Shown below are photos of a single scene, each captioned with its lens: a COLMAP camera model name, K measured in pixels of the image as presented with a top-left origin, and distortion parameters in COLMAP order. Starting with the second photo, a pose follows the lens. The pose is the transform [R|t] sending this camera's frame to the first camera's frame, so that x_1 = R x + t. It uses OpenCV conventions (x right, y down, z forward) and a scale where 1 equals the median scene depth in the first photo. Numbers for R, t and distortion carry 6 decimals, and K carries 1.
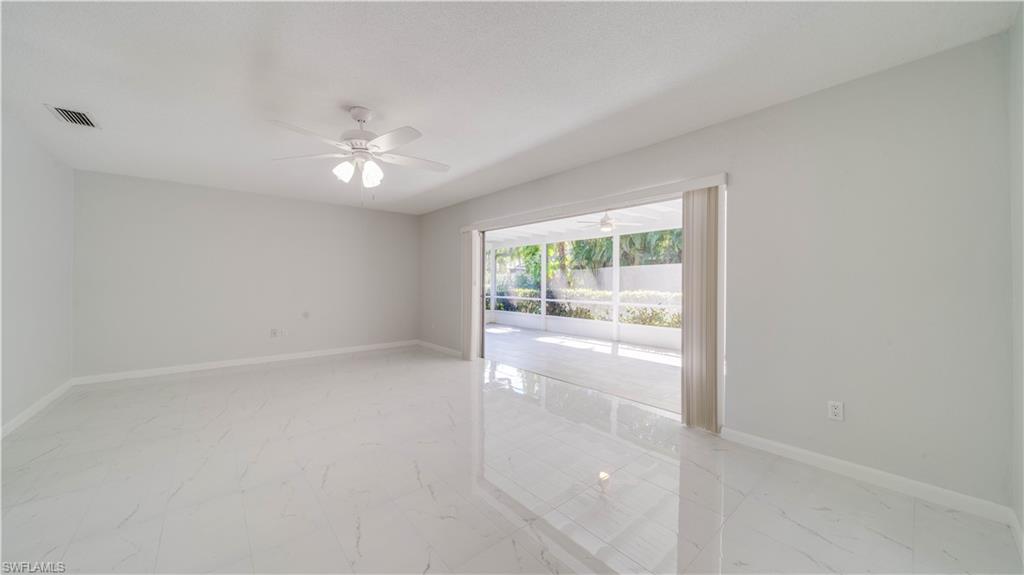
lens RADIAL K [[353.9, 0, 504.2], [0, 353.9, 282.3], [0, 0, 1]] dist [-0.003478, -0.000266]
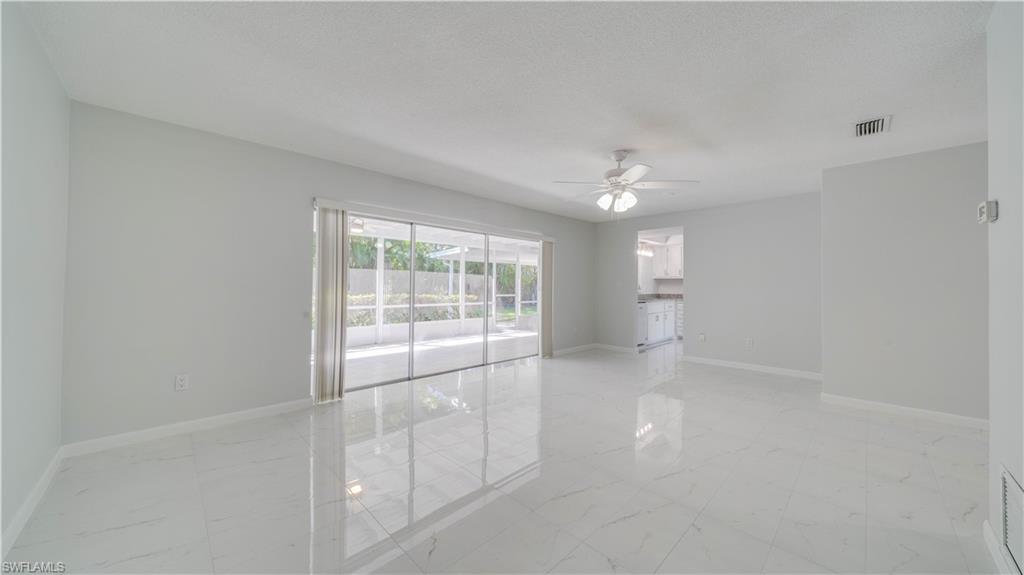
lens RADIAL K [[353.9, 0, 505.4], [0, 353.9, 280.4], [0, 0, 1]] dist [-0.003478, -0.000266]
pose [[-0.046457, 0.010020, 0.998870, -0.550264], [-0.008627, 0.999908, -0.010432, -0.006192], [-0.998883, -0.009102, -0.046367, 0.522296]]
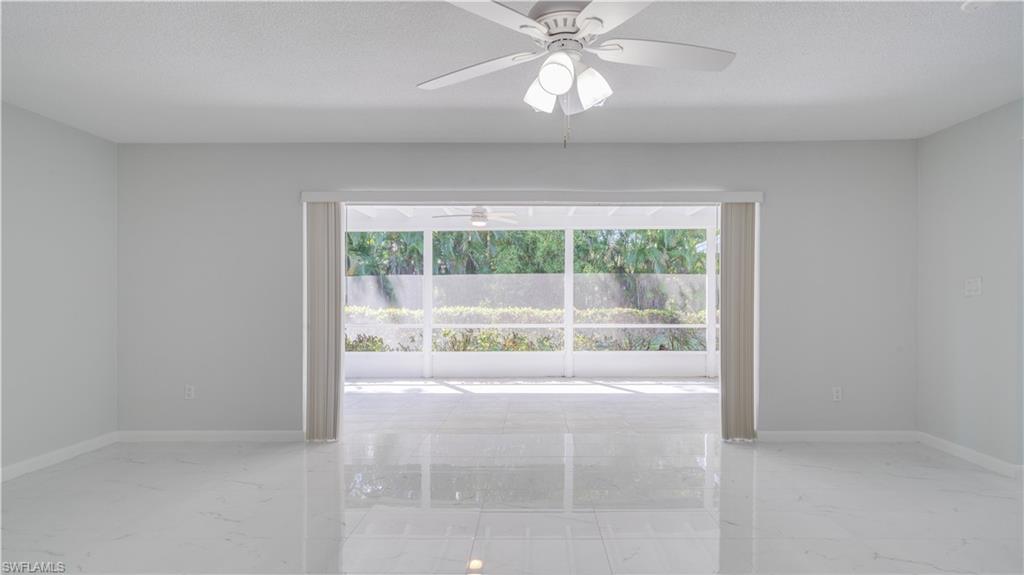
lens RADIAL K [[485.0, 0, 521.5], [0, 485.0, 288.9], [0, 0, 1]] dist [-0.004978, -0.000179]
pose [[0.646329, 0.003693, 0.763050, -0.314023], [0.003203, 0.999966, -0.007553, -0.006811], [-0.763052, 0.007326, 0.646295, 0.223652]]
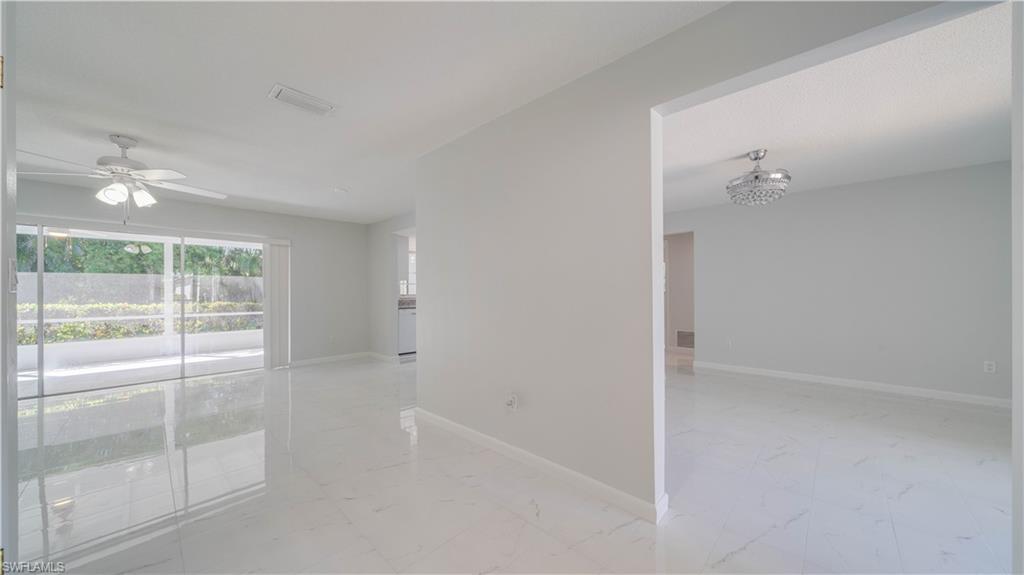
lens RADIAL K [[353.9, 0, 518.0], [0, 353.9, 290.7], [0, 0, 1]] dist [-0.003478, -0.000266]
pose [[-0.126699, -0.004028, 0.991933, -0.541257], [0.000175, 0.999992, 0.004083, -0.010341], [-0.991941, 0.000691, -0.126697, -0.005639]]
